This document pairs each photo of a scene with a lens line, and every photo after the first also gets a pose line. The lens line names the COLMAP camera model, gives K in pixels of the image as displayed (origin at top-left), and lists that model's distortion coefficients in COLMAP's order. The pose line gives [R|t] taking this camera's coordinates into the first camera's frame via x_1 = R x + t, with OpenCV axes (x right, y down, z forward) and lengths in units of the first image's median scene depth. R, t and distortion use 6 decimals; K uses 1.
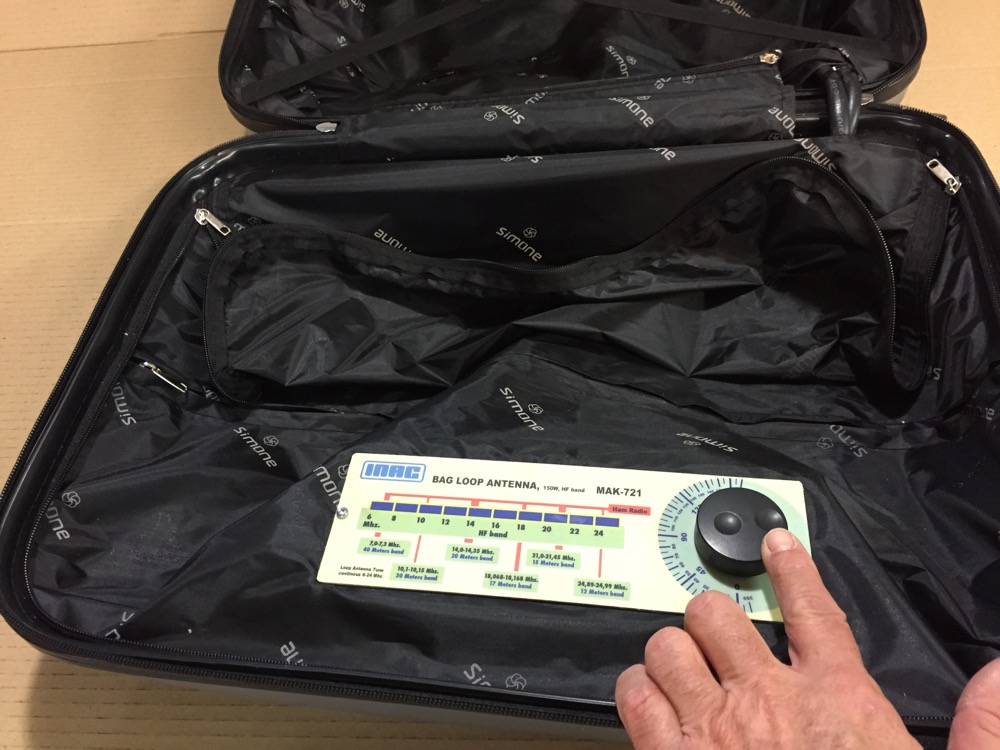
lens RADIAL K [[838.6, 0, 500.0], [0, 838.6, 375.0], [0, 0, 1]] dist [0.092578, -0.093207]
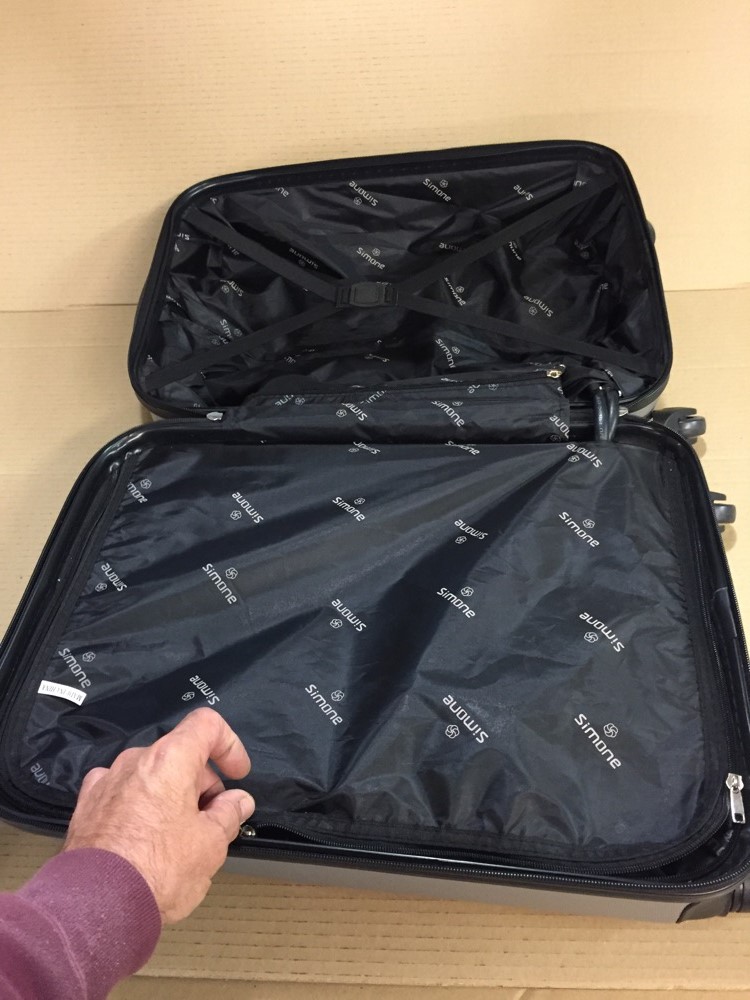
lens RADIAL K [[855.6, 0, 375.0], [0, 855.6, 500.0], [0, 0, 1]] dist [0.079054, -0.007035]
pose [[0.999173, 0.028265, 0.029227, 0.005960], [-0.026384, 0.997673, -0.062867, -0.086354], [-0.030936, 0.062044, 0.997594, -0.308396]]
